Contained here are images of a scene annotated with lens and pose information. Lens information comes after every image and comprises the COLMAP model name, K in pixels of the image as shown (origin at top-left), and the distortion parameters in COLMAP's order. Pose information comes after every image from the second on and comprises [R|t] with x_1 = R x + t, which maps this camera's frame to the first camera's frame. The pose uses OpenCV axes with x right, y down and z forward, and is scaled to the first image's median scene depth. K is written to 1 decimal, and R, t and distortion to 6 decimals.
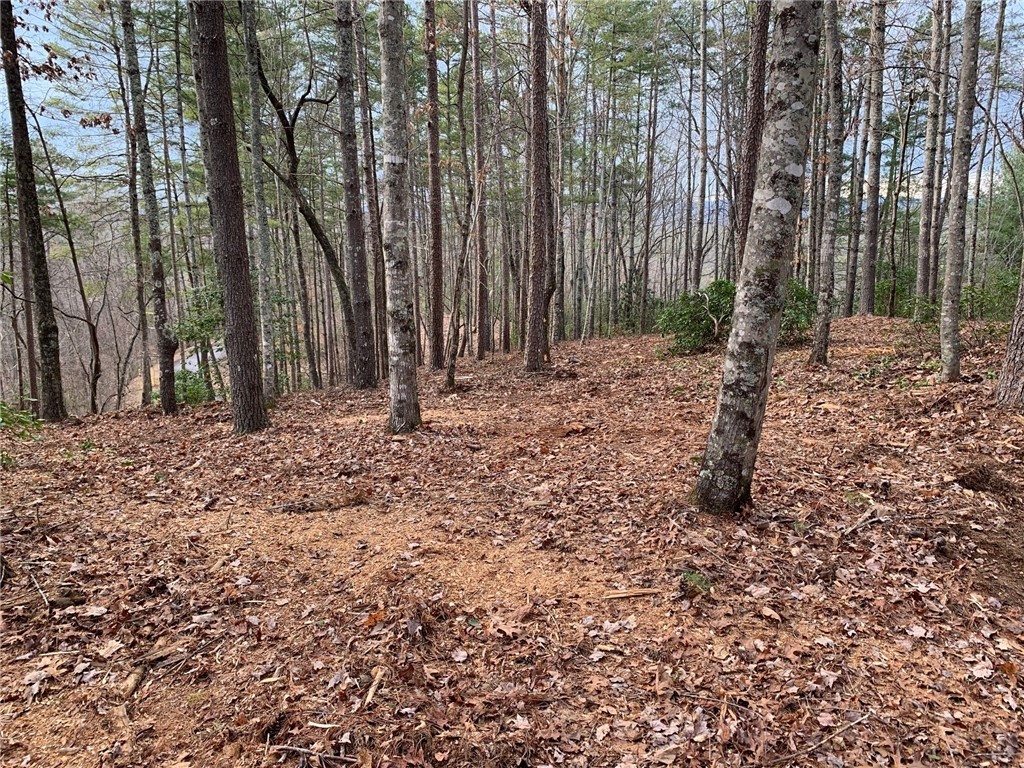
lens RADIAL K [[787.8, 0, 512.8], [0, 787.8, 386.4], [0, 0, 1]] dist [0.032623, -0.025359]
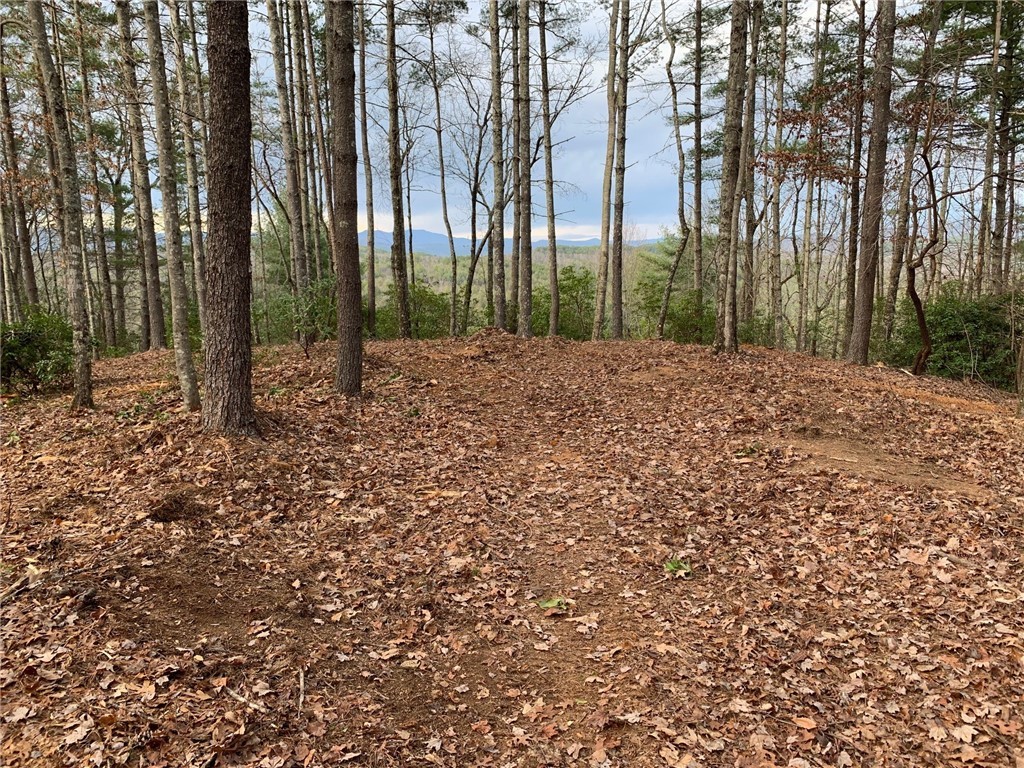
lens RADIAL K [[787.8, 0, 522.7], [0, 787.8, 387.7], [0, 0, 1]] dist [0.032623, -0.025359]
pose [[0.682944, -0.119602, 0.720613, 0.166746], [0.147681, 0.988740, 0.024142, 0.004252], [-0.715386, 0.089934, 0.692917, -0.033103]]
